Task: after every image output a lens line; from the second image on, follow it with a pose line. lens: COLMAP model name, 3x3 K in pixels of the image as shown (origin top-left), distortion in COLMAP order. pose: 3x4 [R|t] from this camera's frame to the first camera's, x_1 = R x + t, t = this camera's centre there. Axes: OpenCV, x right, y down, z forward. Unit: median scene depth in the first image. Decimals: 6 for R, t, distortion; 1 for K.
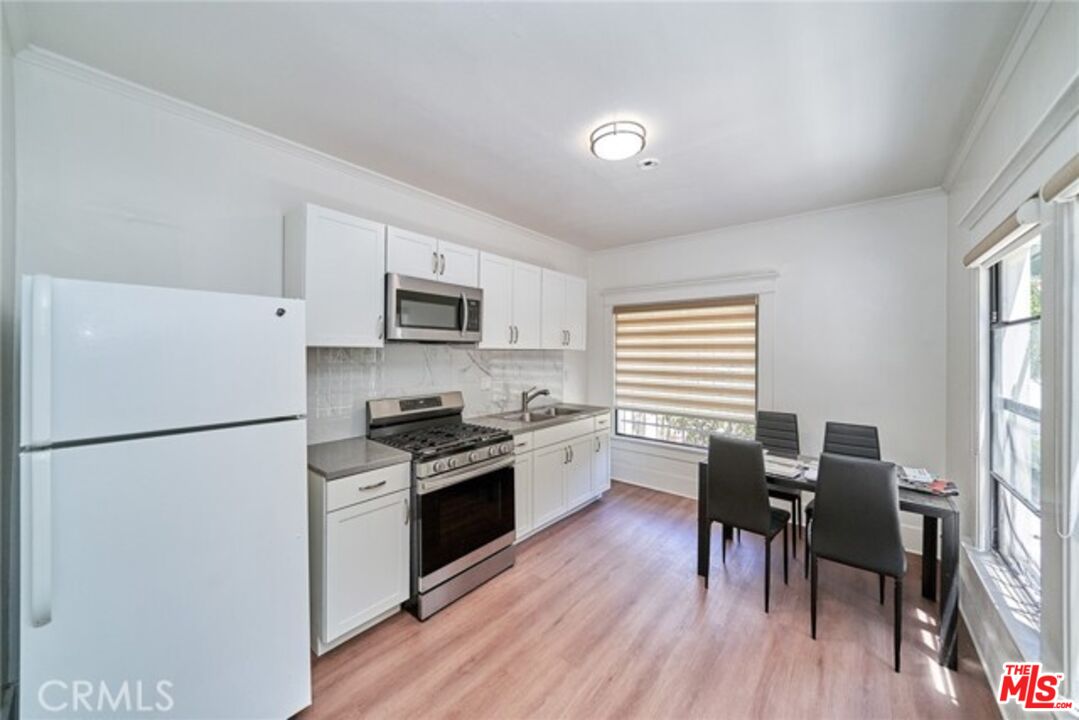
lens RADIAL K [[425.6, 0, 538.3], [0, 425.6, 360.4], [0, 0, 1]] dist [-0.000273, 0.000112]
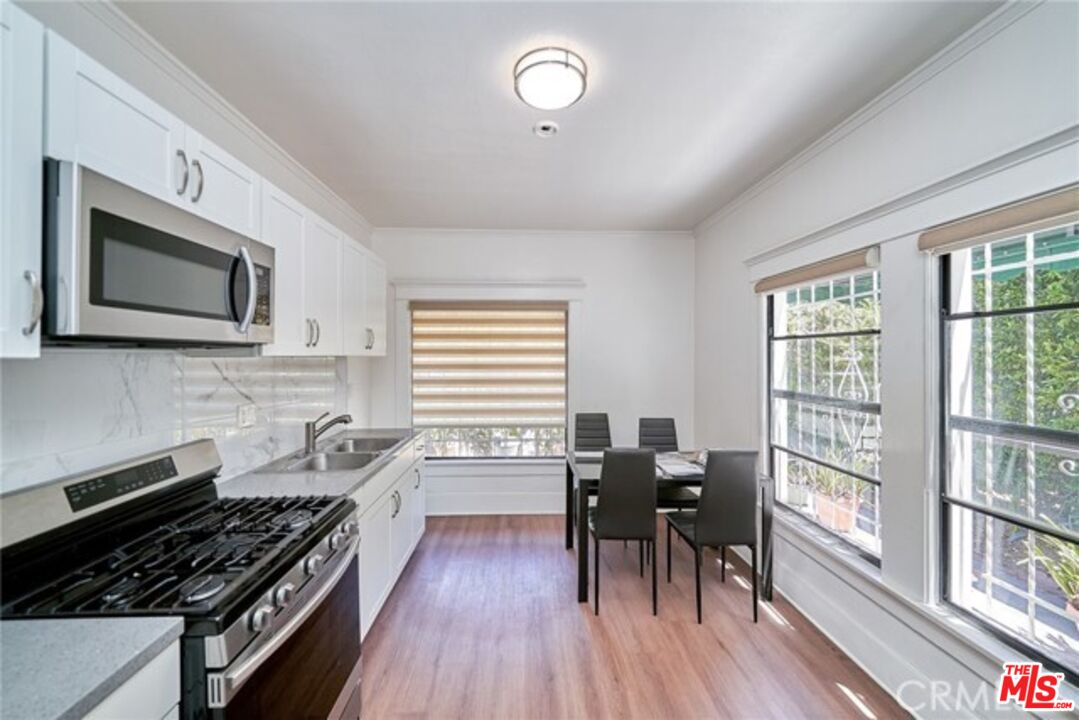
lens RADIAL K [[407.7, 0, 539.5], [0, 407.7, 360.0], [0, 0, 1]] dist [0.002607, -0.000152]
pose [[0.716470, -0.015779, 0.697440, -0.257817], [0.018329, 0.999825, 0.003792, -0.019051], [-0.697377, 0.010066, 0.716634, 0.384695]]
